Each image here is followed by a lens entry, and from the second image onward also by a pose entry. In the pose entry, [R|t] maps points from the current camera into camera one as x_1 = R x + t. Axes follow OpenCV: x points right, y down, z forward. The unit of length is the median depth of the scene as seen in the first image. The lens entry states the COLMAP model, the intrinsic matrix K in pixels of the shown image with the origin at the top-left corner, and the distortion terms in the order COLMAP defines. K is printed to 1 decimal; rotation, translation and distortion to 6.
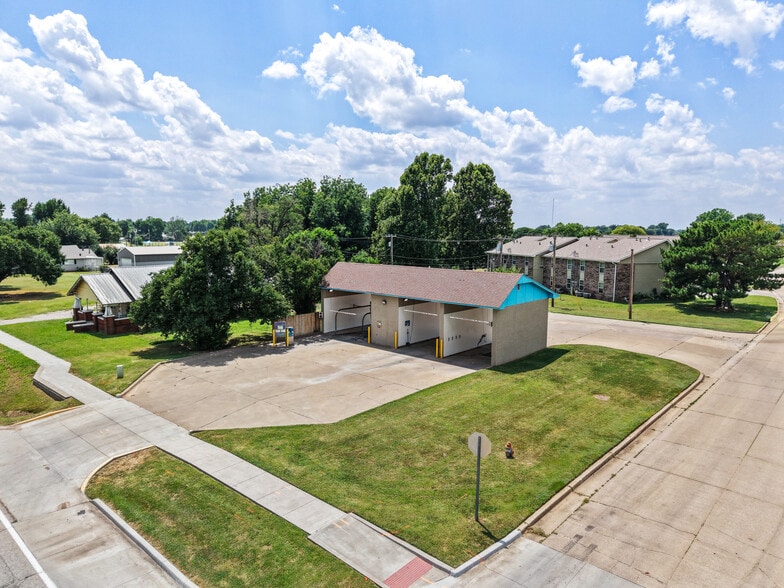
lens RADIAL K [[521.5, 0, 392.0], [0, 521.5, 294.0], [0, 0, 1]] dist [0.047095, -0.048616]
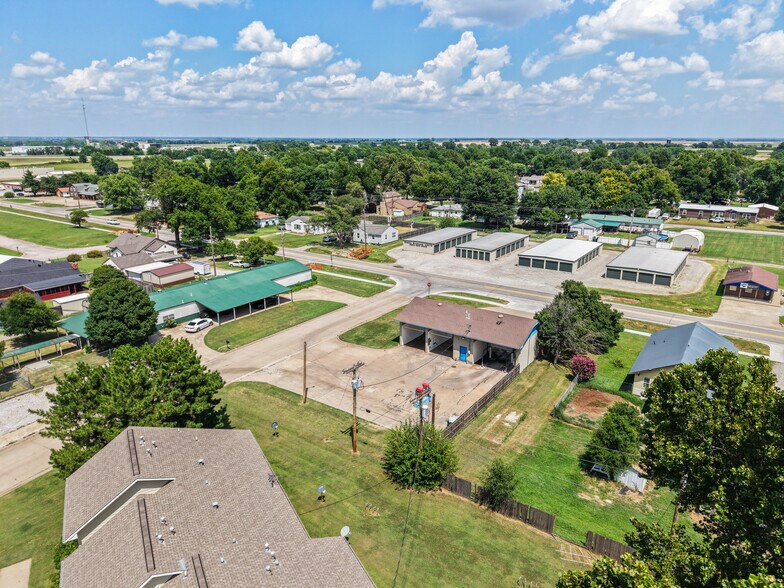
lens RADIAL K [[517.9, 0, 392.0], [0, 517.9, 294.0], [0, 0, 1]] dist [0.111186, -0.169135]
pose [[-0.990139, 0.032831, -0.136185, 0.580168], [-0.025823, 0.912716, 0.407777, -0.825581], [0.137685, 0.407273, -0.902868, 2.628441]]
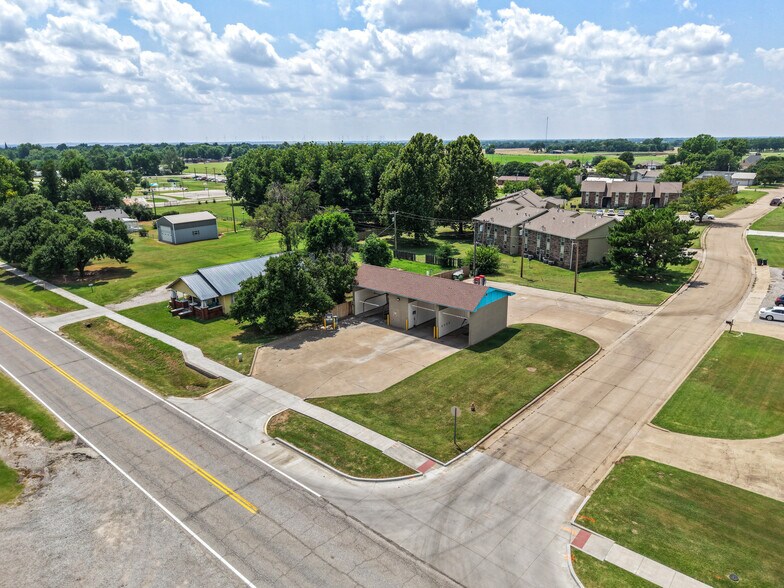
lens RADIAL K [[517.9, 0, 392.0], [0, 517.9, 294.0], [0, 0, 1]] dist [0.111186, -0.169135]
pose [[0.999685, -0.022819, 0.010460, -0.049854], [0.020918, 0.987637, 0.155358, -0.237102], [-0.013876, -0.155091, 0.987803, -0.473953]]
